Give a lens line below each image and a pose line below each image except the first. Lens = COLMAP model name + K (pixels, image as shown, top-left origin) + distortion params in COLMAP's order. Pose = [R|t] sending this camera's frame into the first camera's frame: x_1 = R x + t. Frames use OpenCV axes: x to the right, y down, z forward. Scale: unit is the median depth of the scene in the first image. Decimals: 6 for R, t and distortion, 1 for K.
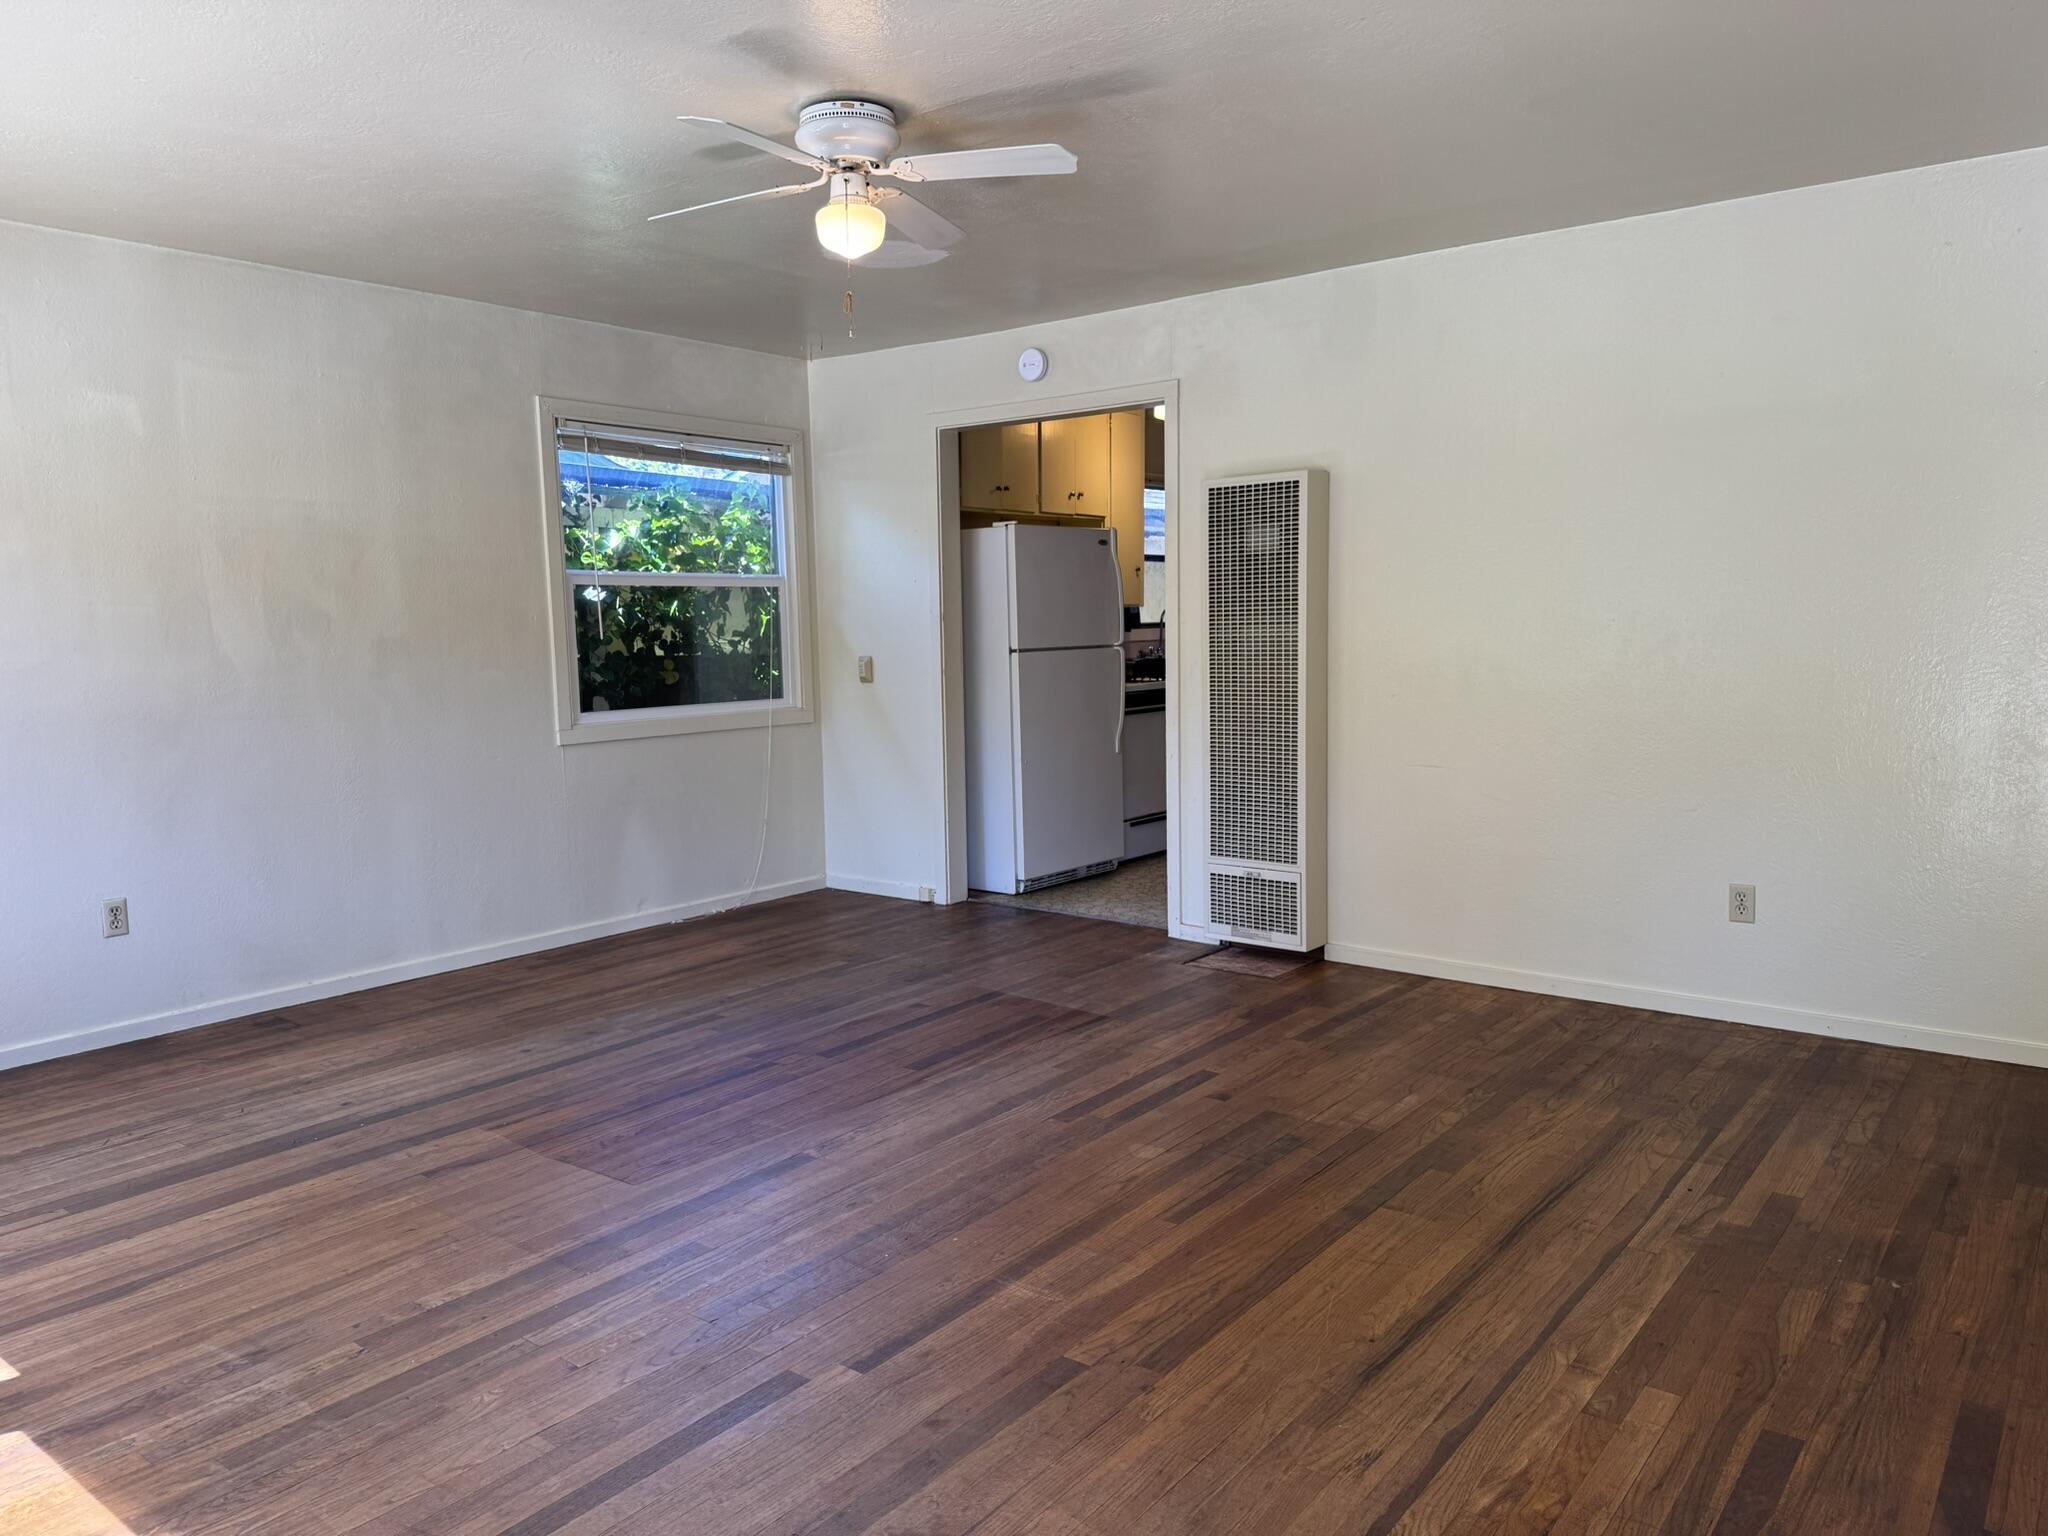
lens RADIAL K [[1428.7, 0, 1024.0], [0, 1428.7, 768.0], [0, 0, 1]] dist [0.090405, -0.132582]
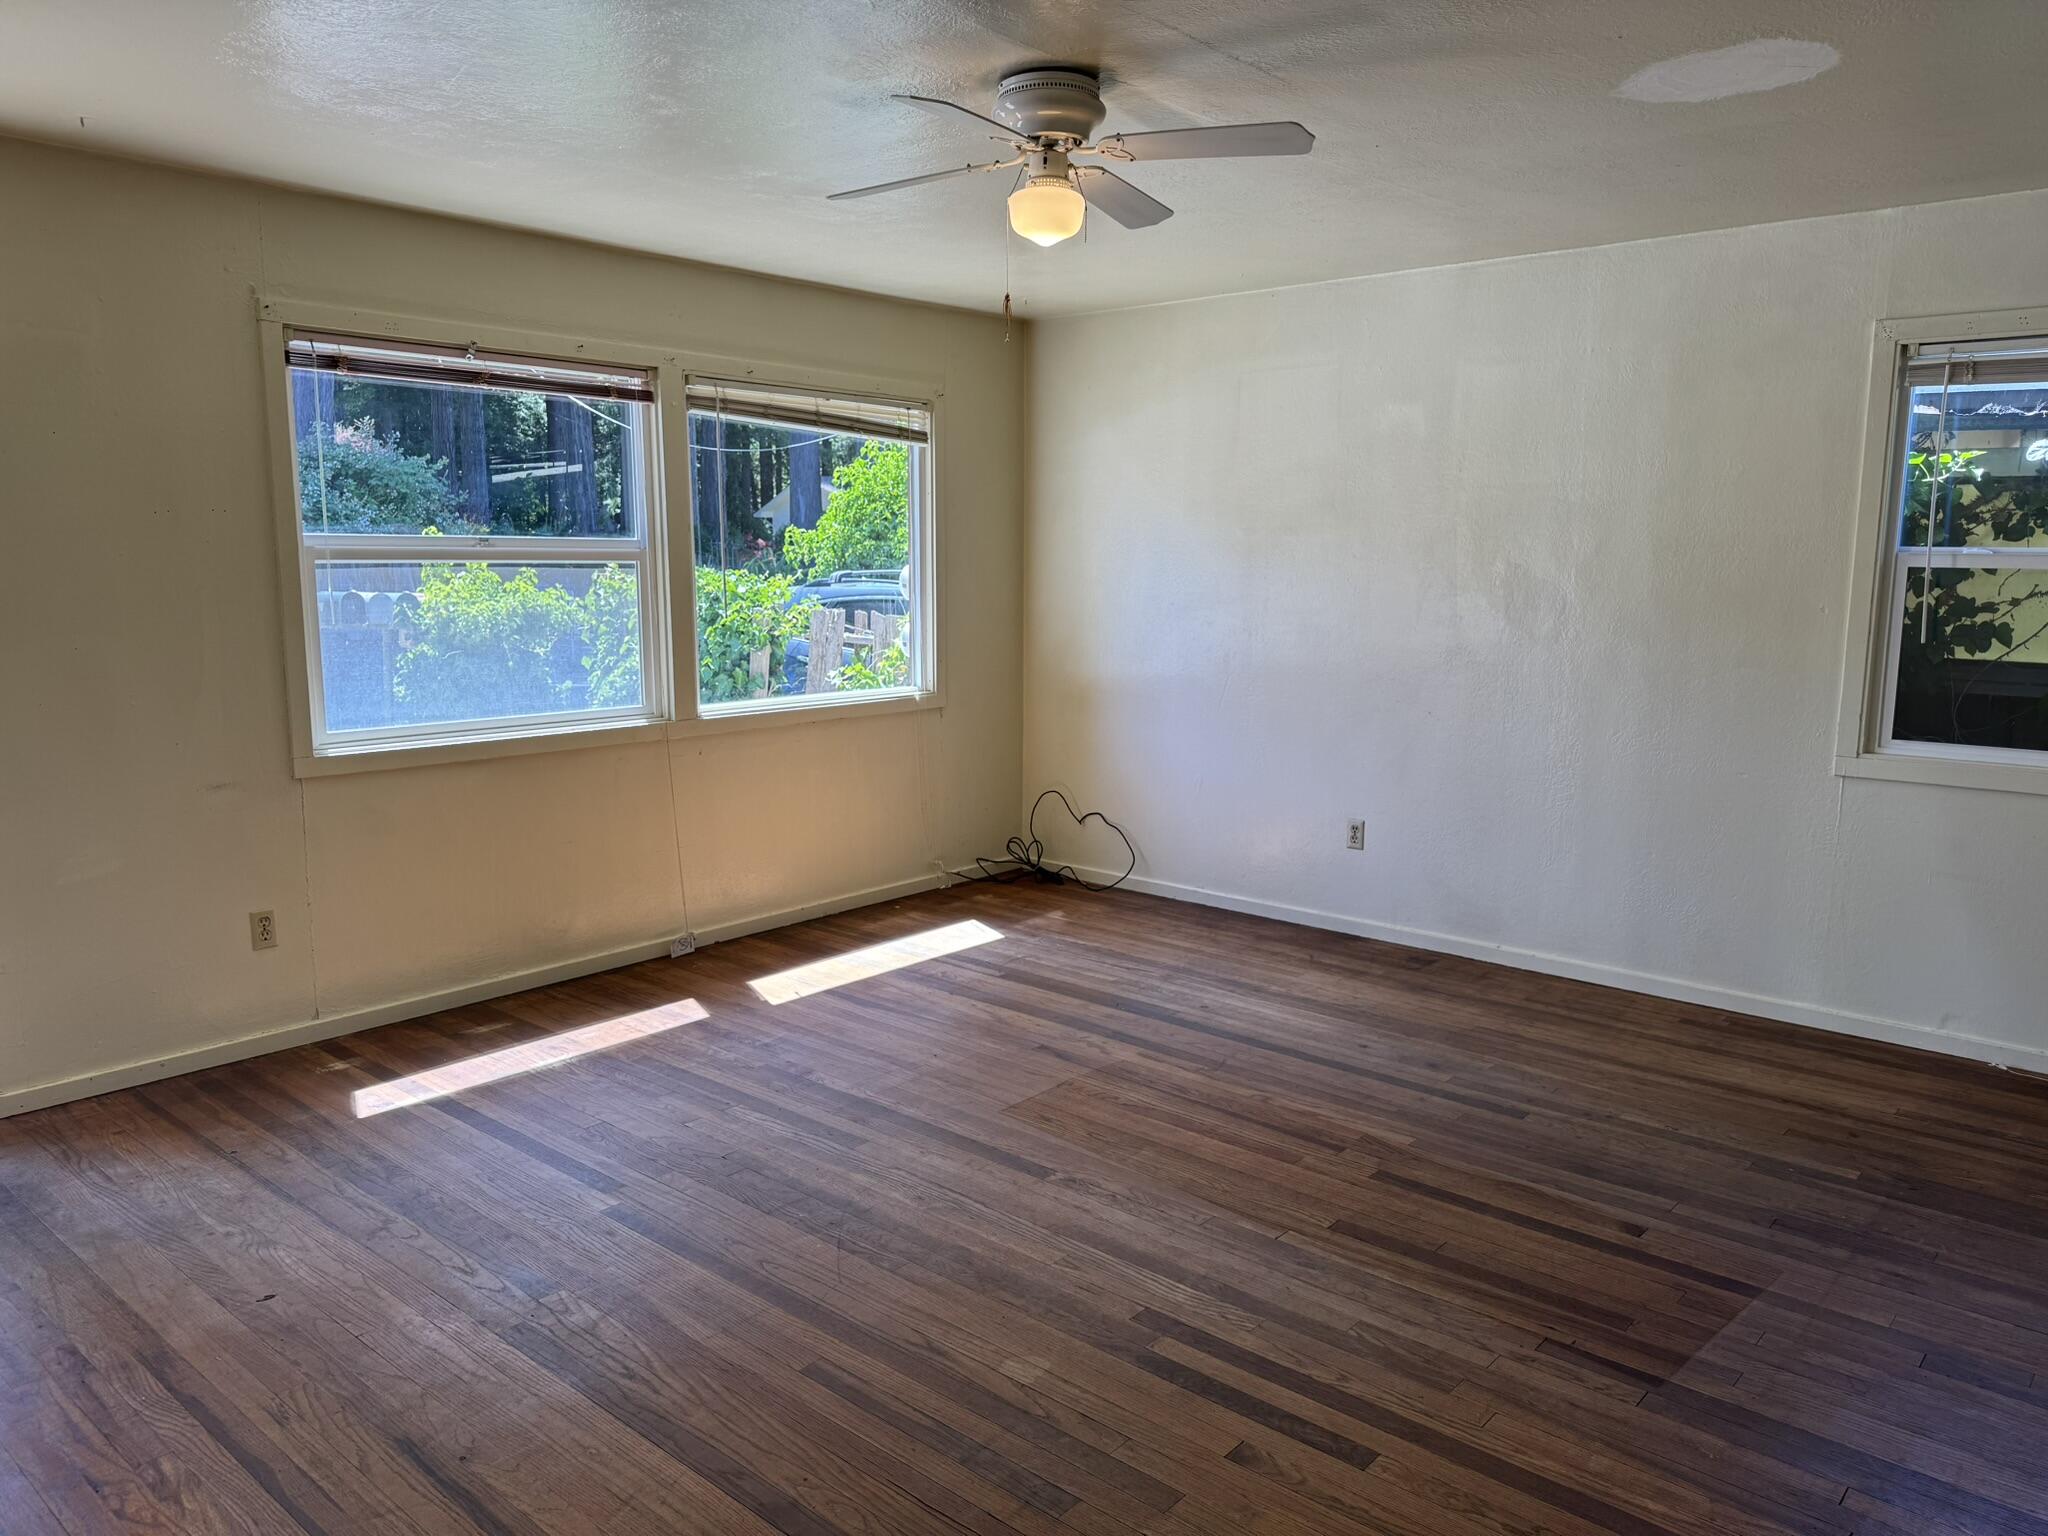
lens RADIAL K [[1428.7, 0, 1024.0], [0, 1428.7, 768.0], [0, 0, 1]] dist [0.090405, -0.132582]
pose [[-0.055508, 0.165541, -0.984640, 0.631846], [-0.114954, 0.978543, 0.170996, -0.138682], [0.991819, 0.122679, -0.035287, 0.802201]]
